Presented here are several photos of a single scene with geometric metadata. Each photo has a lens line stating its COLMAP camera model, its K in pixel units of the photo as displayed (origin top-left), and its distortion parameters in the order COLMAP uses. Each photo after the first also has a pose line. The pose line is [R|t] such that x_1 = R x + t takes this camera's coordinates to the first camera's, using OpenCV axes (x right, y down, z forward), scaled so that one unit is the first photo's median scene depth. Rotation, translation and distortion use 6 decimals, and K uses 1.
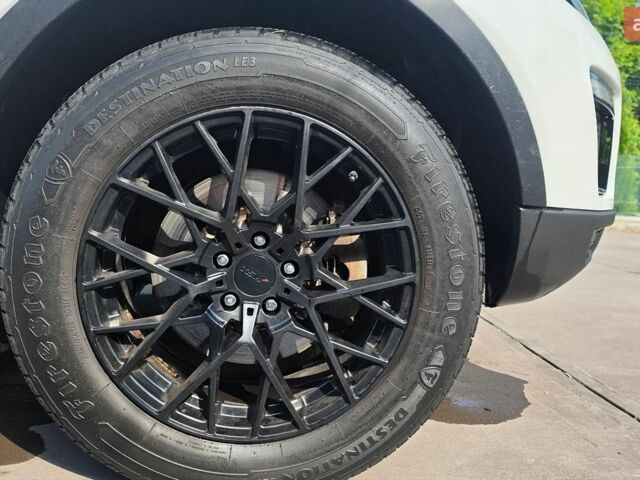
lens RADIAL K [[602.0, 0, 304.5], [0, 602.0, 239.0], [0, 0, 1]] dist [0.149385, -0.302728]
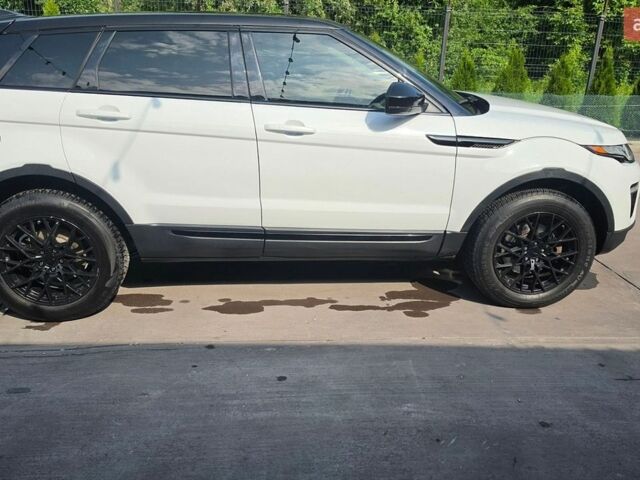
lens RADIAL K [[602.0, 0, 304.5], [0, 602.0, 239.0], [0, 0, 1]] dist [0.149385, -0.302728]
pose [[0.999058, -0.010338, -0.042149, -1.326407], [0.018860, 0.978131, 0.207132, -0.822419], [0.039086, -0.207732, 0.977405, -2.712505]]
